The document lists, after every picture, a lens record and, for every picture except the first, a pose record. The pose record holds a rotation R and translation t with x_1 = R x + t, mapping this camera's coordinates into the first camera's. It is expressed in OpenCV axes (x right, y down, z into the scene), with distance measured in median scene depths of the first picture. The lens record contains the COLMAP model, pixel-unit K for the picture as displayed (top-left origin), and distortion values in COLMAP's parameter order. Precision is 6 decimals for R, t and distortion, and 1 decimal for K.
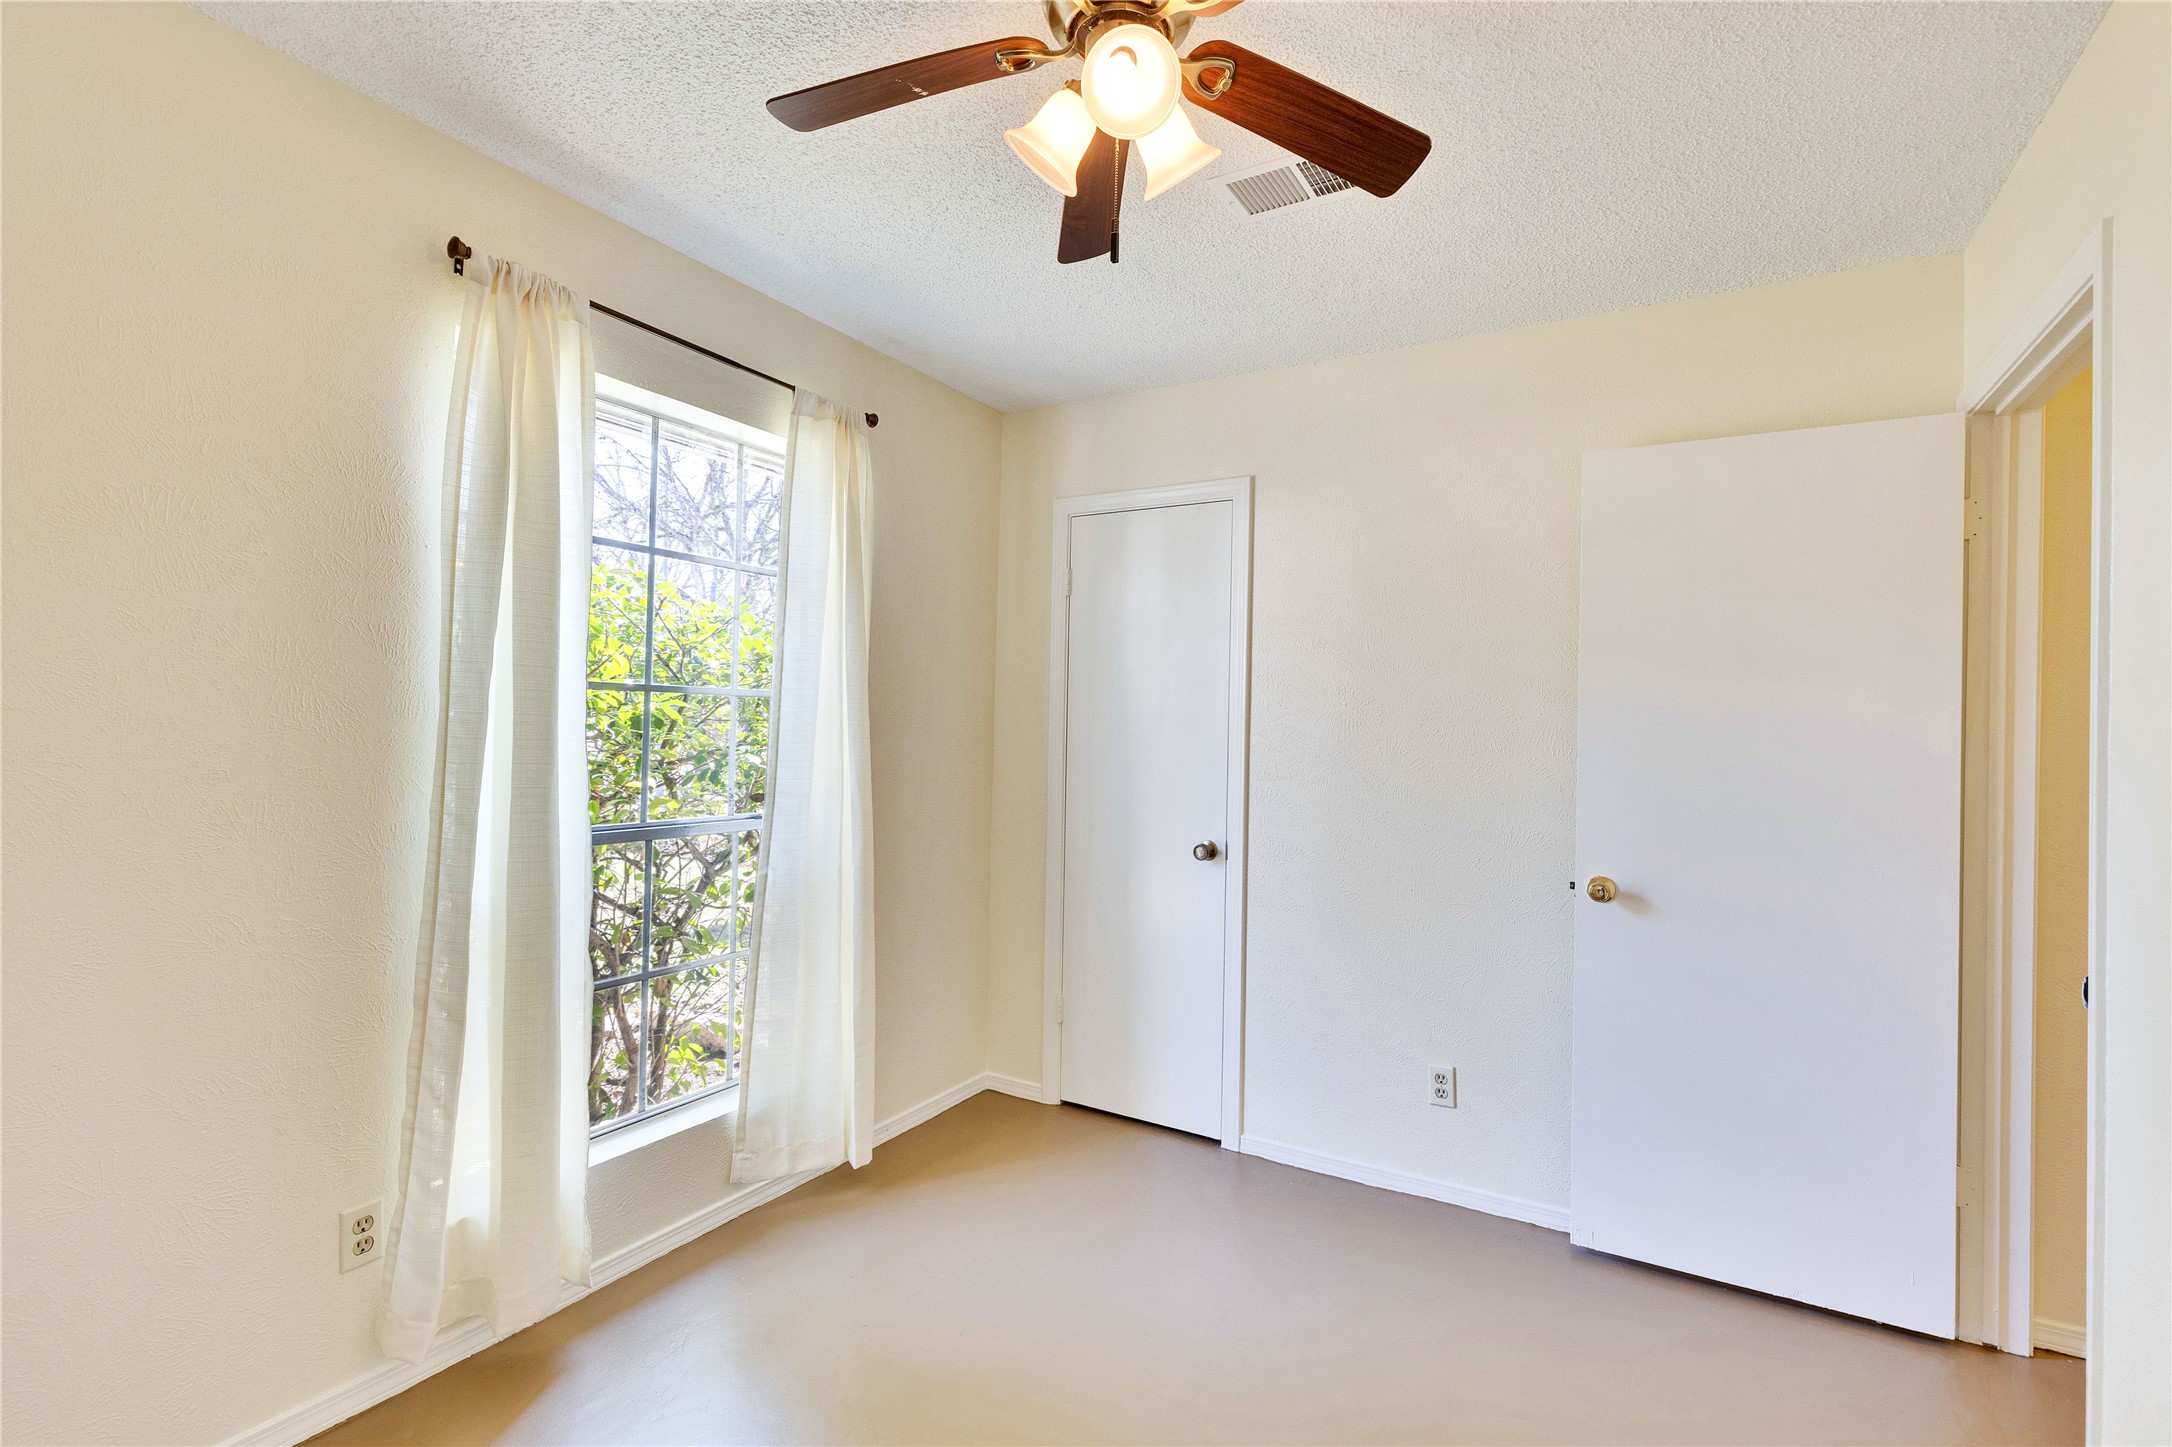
lens RADIAL K [[989.3, 0, 1098.2], [0, 989.3, 723.5], [0, 0, 1]] dist [0.001851, 0.000128]
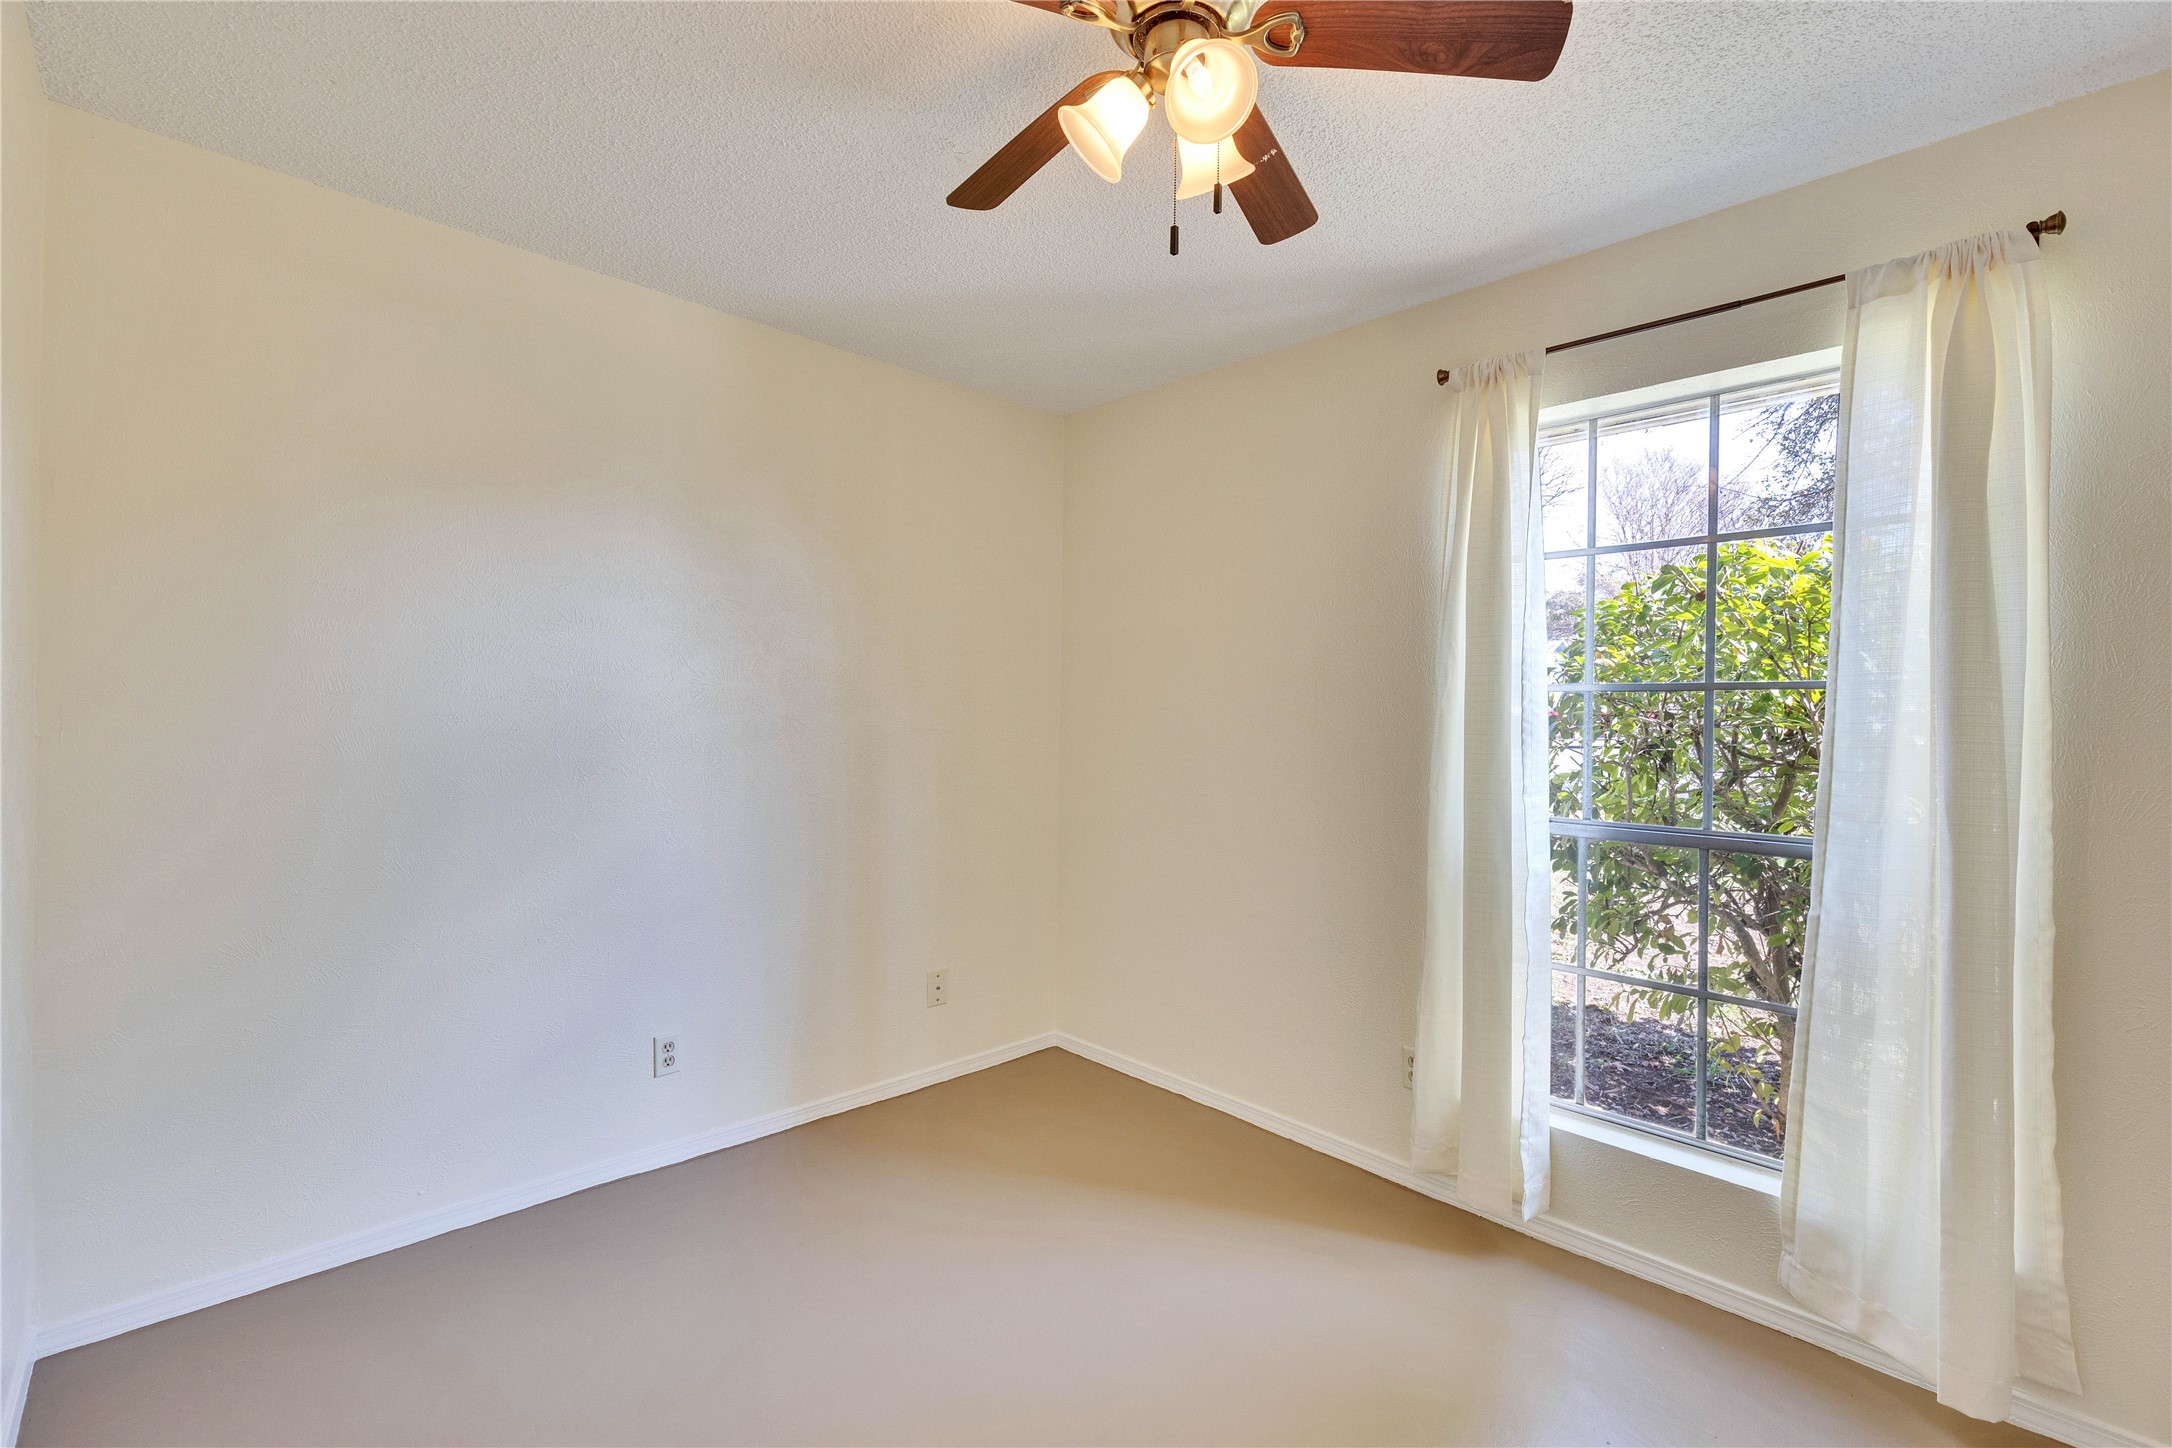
lens RADIAL K [[989.3, 0, 1098.2], [0, 989.3, 724.0], [0, 0, 1]] dist [0.001851, 0.000128]
pose [[-0.259836, -0.000298, -0.965653, 0.590983], [0.005420, 0.999984, -0.001767, -0.005023], [0.965637, -0.005693, -0.259831, 0.690625]]
